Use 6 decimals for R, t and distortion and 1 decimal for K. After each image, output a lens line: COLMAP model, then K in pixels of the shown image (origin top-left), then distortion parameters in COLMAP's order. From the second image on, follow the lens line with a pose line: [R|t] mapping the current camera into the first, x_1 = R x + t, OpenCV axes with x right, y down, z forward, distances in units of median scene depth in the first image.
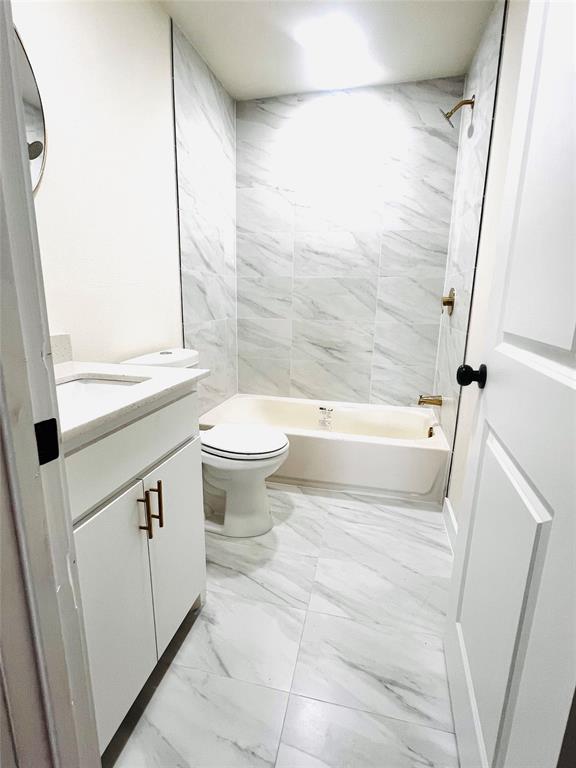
lens RADIAL K [[384.1, 0, 288.0], [0, 384.1, 384.0], [0, 0, 1]] dist [-0.000562, -0.000757]
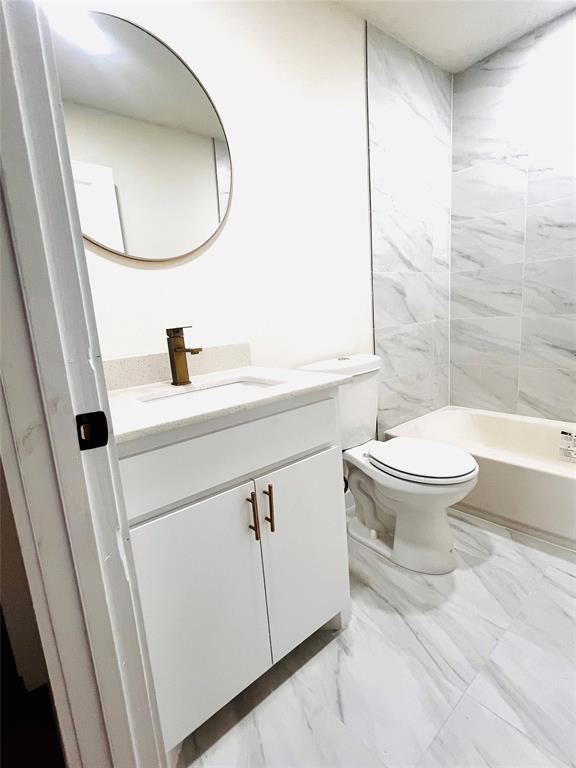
lens RADIAL K [[384.1, 0, 288.0], [0, 384.1, 384.0], [0, 0, 1]] dist [-0.000562, -0.000757]
pose [[0.795981, 0.032636, -0.604441, 0.135005], [-0.045193, 0.998963, -0.005577, -0.002973], [0.603632, 0.031756, 0.796630, 0.100718]]
